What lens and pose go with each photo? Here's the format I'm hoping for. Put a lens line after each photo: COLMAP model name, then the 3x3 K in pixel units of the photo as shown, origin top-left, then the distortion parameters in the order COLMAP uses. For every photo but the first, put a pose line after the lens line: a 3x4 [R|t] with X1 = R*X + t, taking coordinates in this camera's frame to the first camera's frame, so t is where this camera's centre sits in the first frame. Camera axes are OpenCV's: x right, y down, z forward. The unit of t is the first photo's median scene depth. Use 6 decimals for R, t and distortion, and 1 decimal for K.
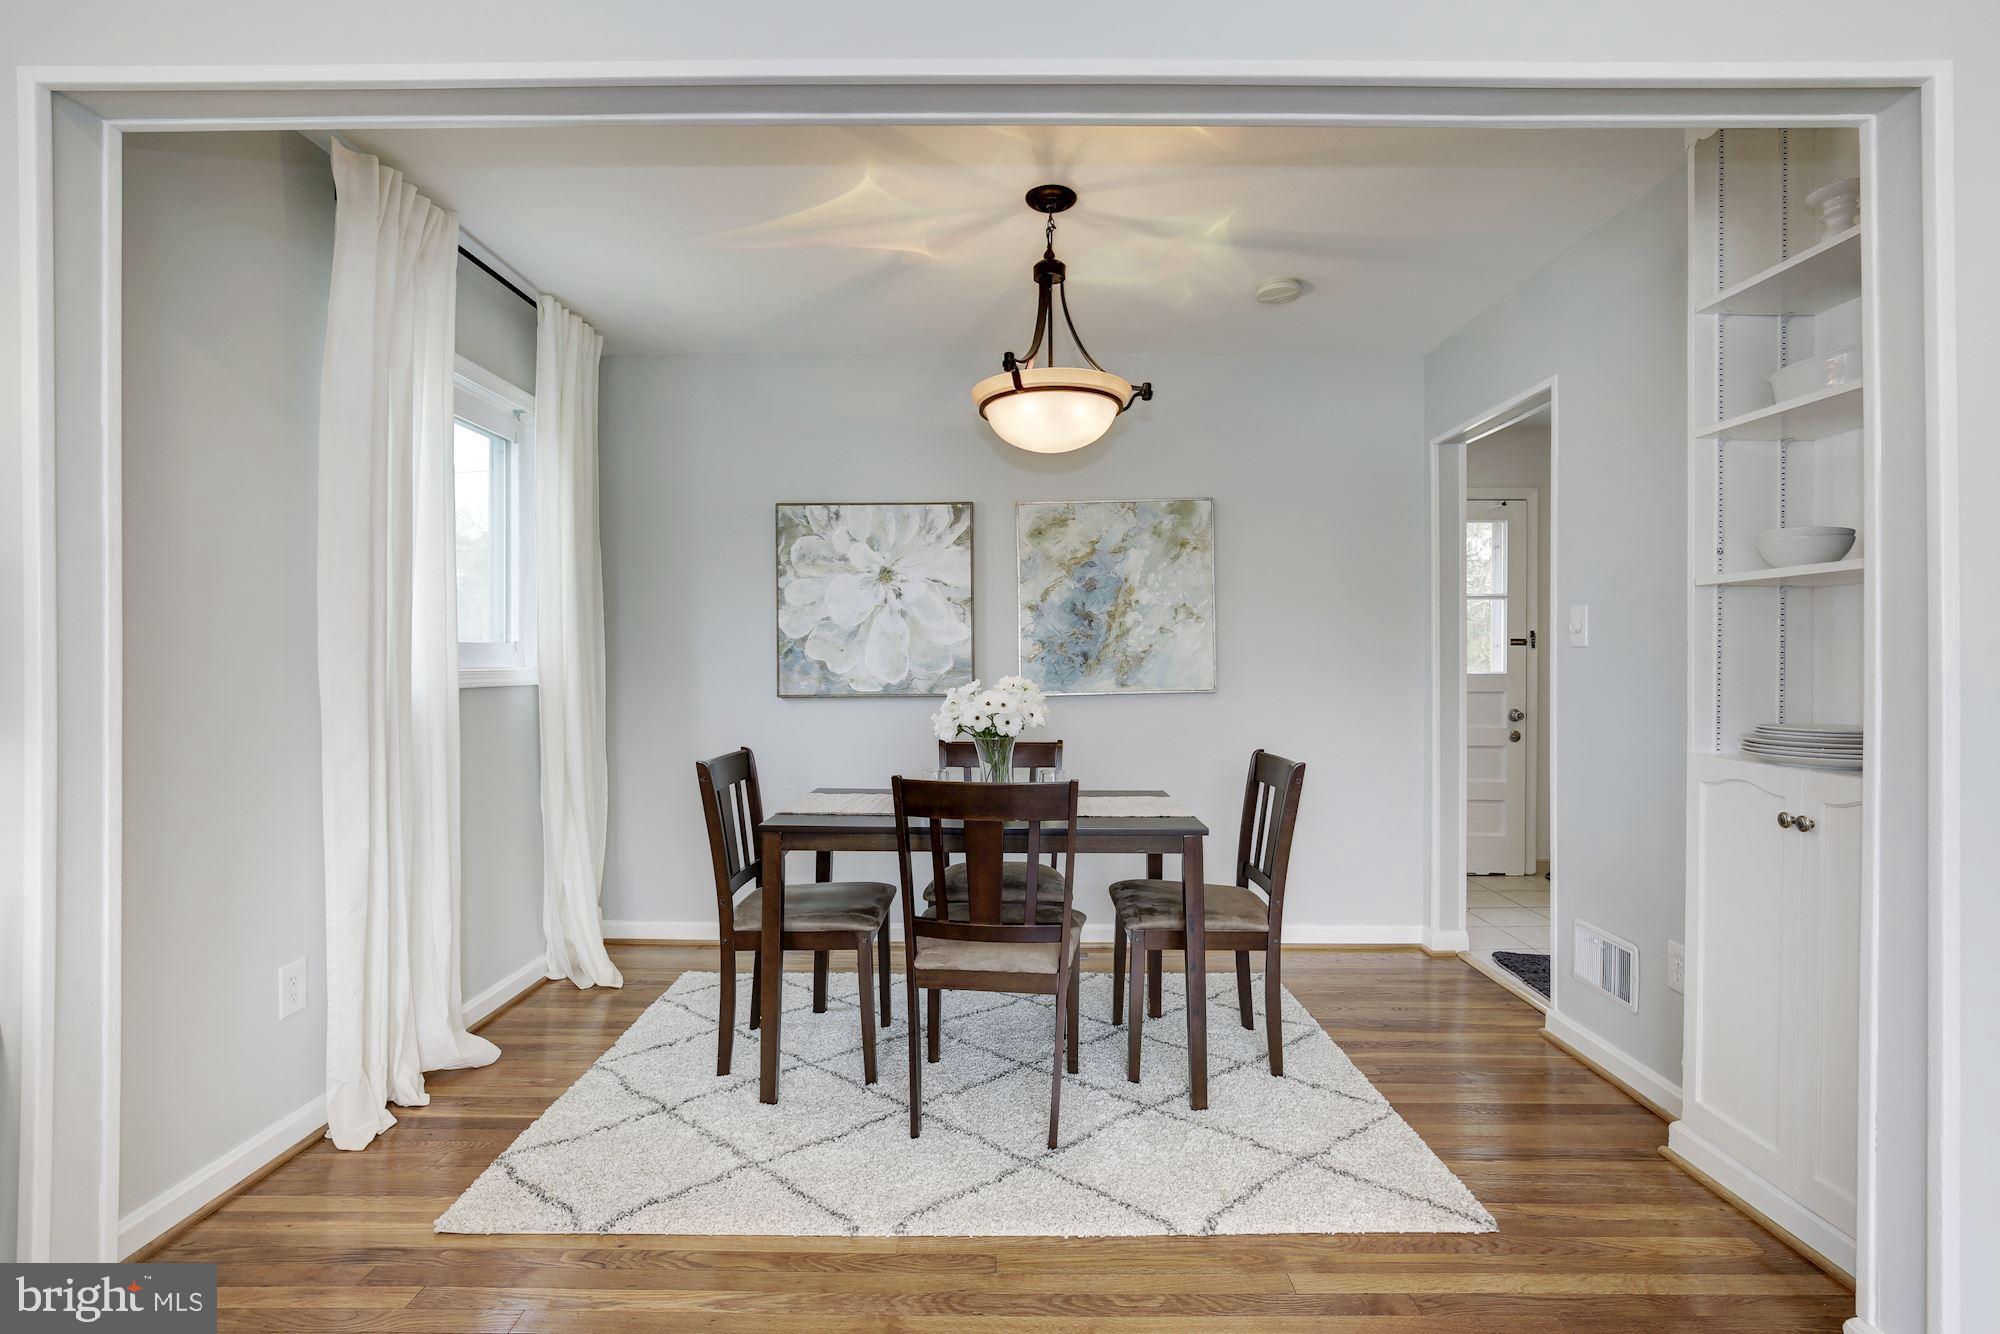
lens RADIAL K [[920.7, 0, 1000.6], [0, 920.7, 658.7], [0, 0, 1]] dist [-0.017988, 0.005988]
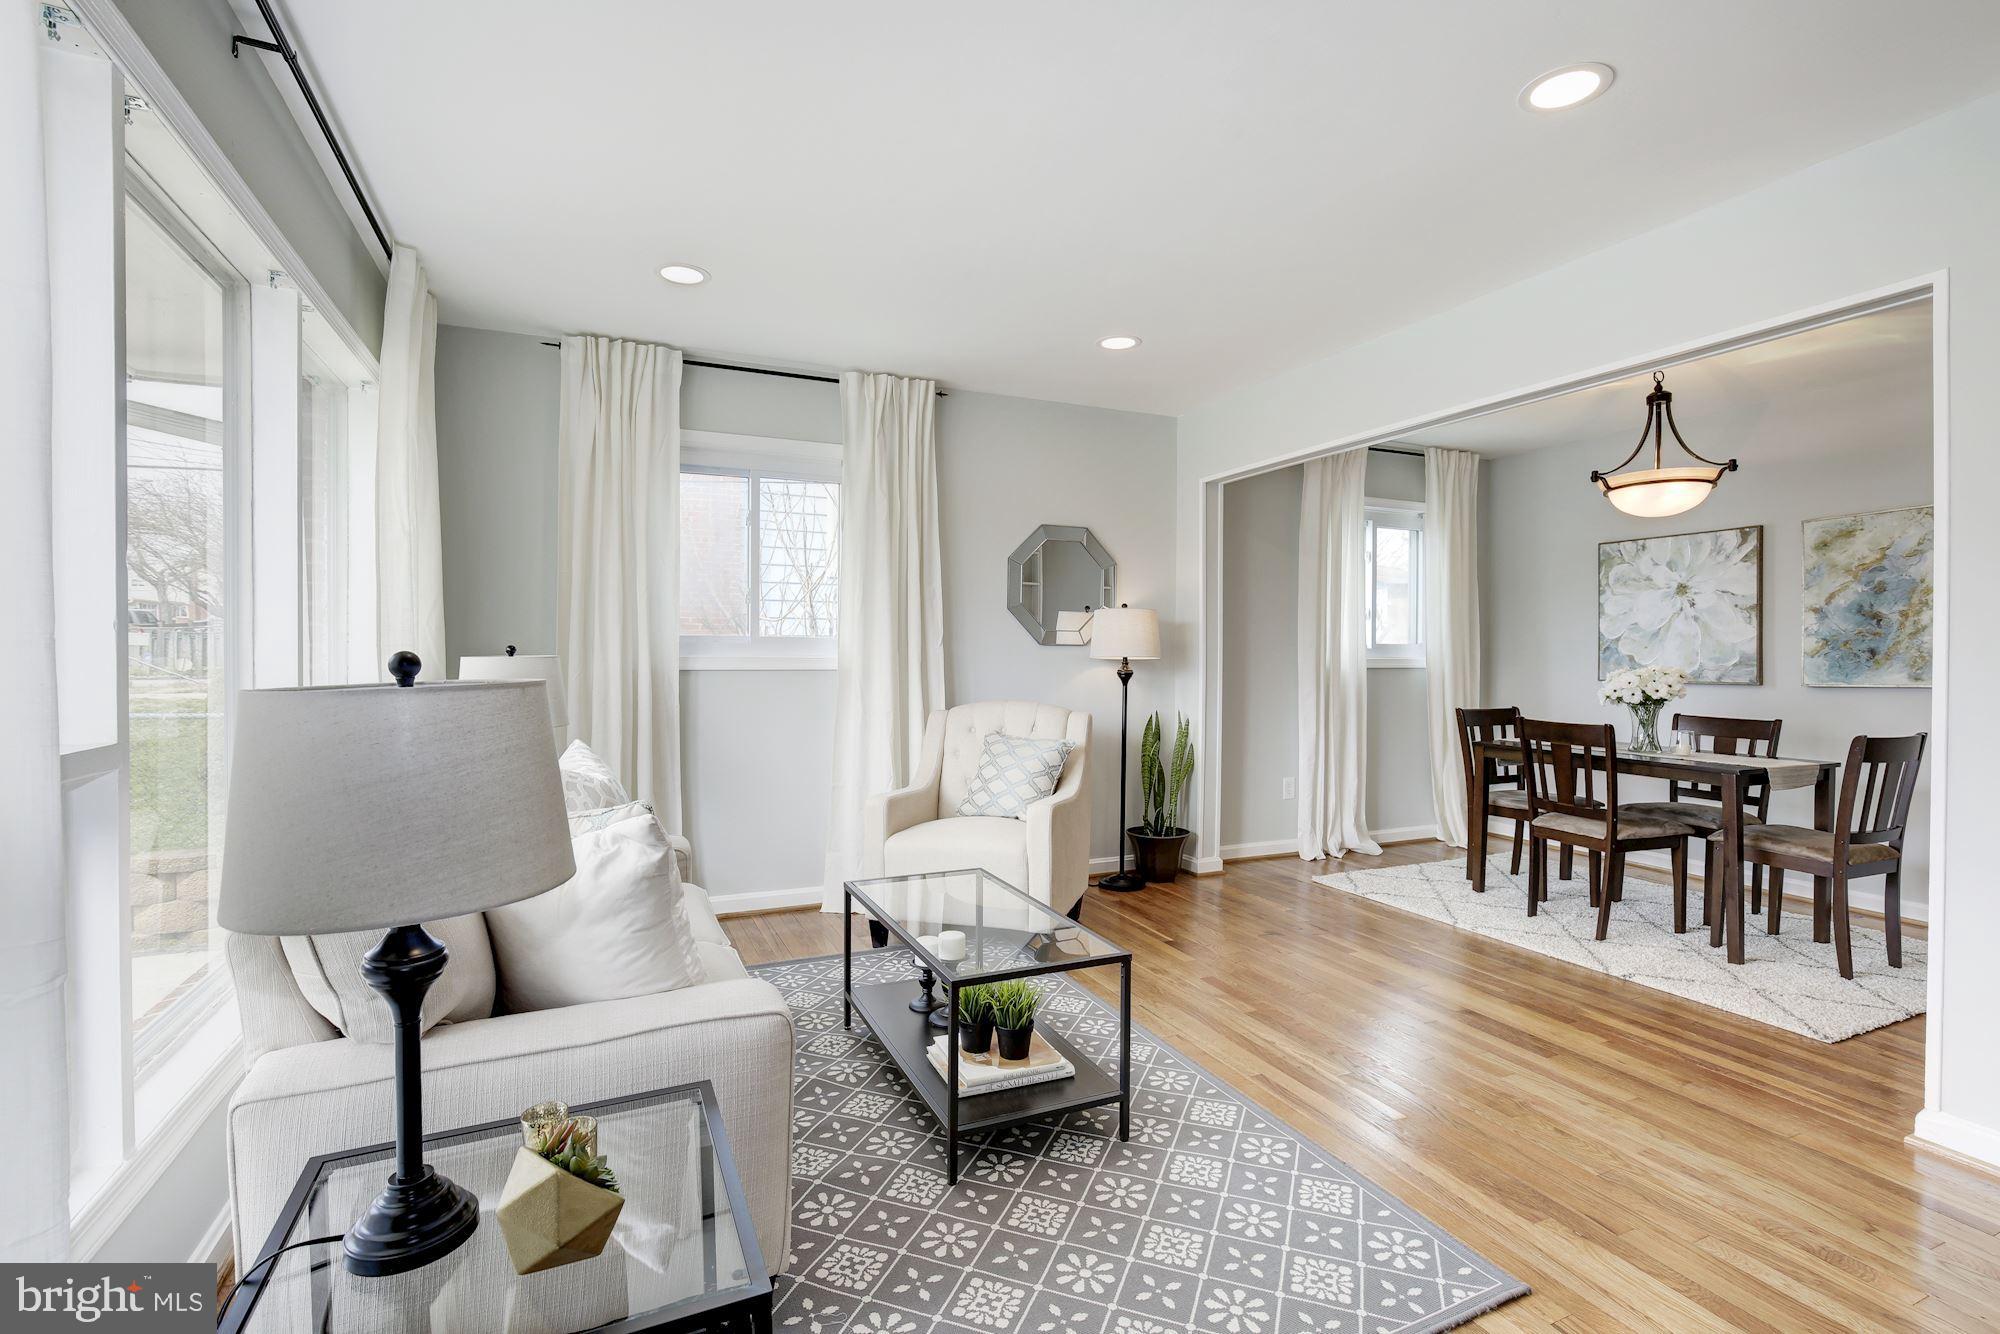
lens RADIAL K [[920.7, 0, 999.8], [0, 920.7, 666.6], [0, 0, 1]] dist [-0.017988, 0.005988]
pose [[0.409984, 0.016051, -0.911952, 0.661449], [-0.000647, 0.999850, 0.017307, -0.003666], [0.912093, -0.006506, 0.409932, -0.411105]]
